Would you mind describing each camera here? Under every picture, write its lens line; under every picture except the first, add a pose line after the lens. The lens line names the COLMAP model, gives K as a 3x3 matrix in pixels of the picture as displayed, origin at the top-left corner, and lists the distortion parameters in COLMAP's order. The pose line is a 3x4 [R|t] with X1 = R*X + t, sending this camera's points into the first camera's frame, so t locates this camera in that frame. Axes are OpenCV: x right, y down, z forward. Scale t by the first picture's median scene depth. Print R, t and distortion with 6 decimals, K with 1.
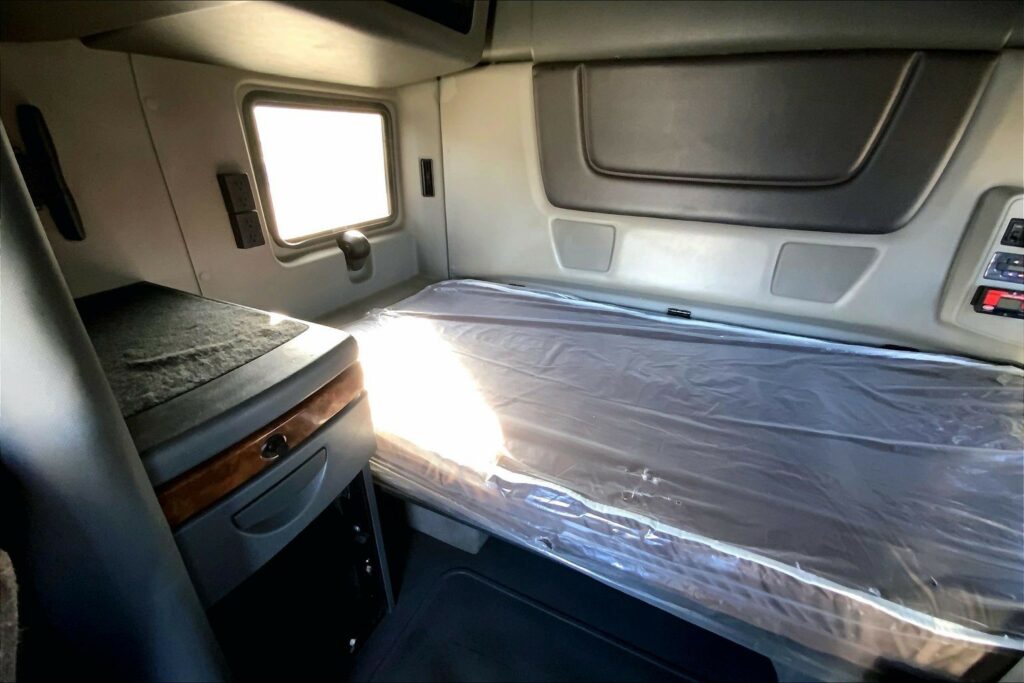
lens RADIAL K [[417.3, 0, 512.0], [0, 417.3, 339.9], [0, 0, 1]] dist [-0.001787, -0.001190]
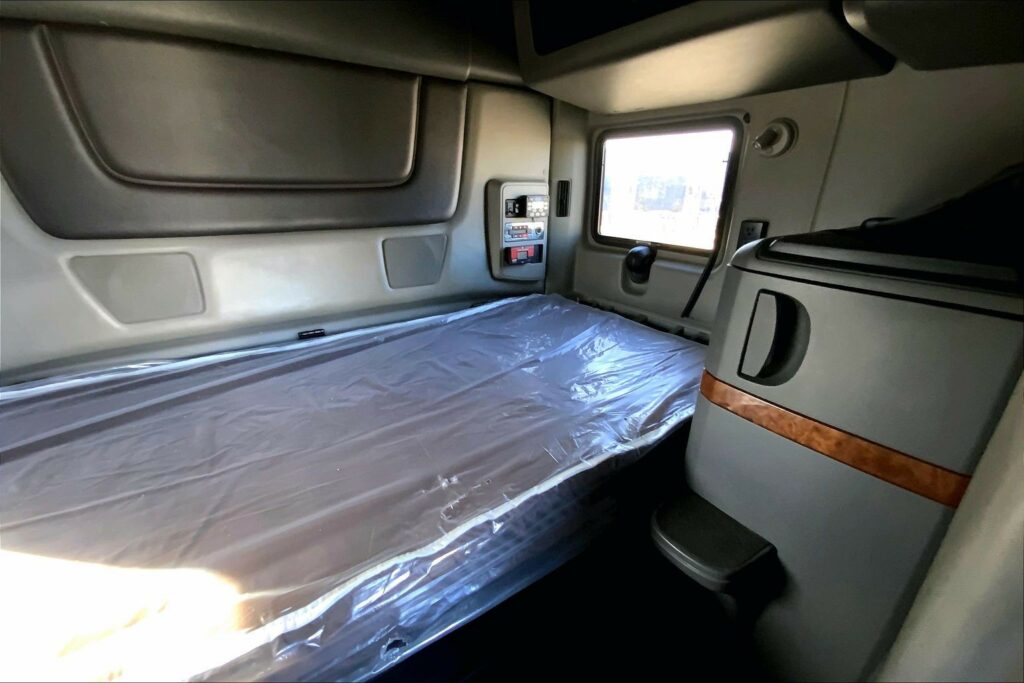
lens RADIAL K [[417.3, 0, 513.1], [0, 417.3, 336.9], [0, 0, 1]] dist [-0.001787, -0.001190]
pose [[0.479884, -0.310068, 0.820713, -0.161936], [0.374362, 0.918395, 0.128077, -0.014685], [-0.793451, 0.245782, 0.556801, 0.198964]]
